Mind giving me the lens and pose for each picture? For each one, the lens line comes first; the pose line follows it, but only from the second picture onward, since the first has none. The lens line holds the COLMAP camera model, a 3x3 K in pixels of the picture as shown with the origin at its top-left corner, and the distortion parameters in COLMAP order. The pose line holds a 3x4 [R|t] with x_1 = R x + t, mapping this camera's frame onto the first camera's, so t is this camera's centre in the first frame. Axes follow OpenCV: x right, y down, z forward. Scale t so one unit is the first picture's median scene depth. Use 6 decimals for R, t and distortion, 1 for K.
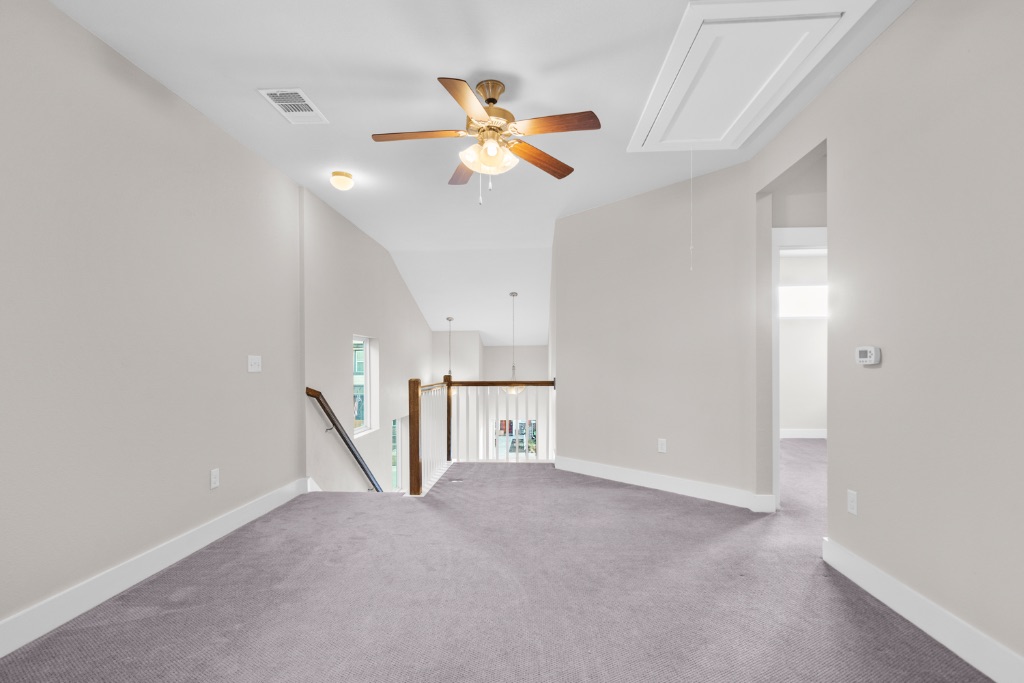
lens RADIAL K [[468.7, 0, 510.3], [0, 468.7, 352.6], [0, 0, 1]] dist [-0.002013, 0.000320]
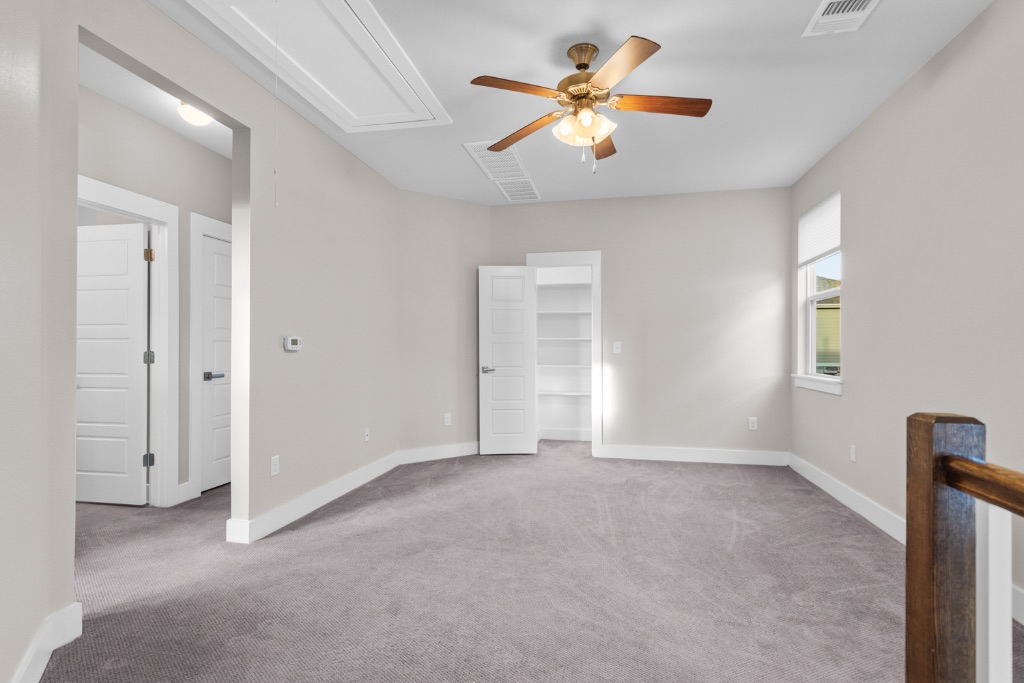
lens RADIAL K [[468.7, 0, 510.3], [0, 468.7, 352.6], [0, 0, 1]] dist [-0.002013, 0.000320]
pose [[-0.985240, 0.009084, 0.170936, -0.069544], [0.006664, 0.999869, -0.014722, 0.053071], [-0.171047, -0.013366, -0.985172, 2.097242]]
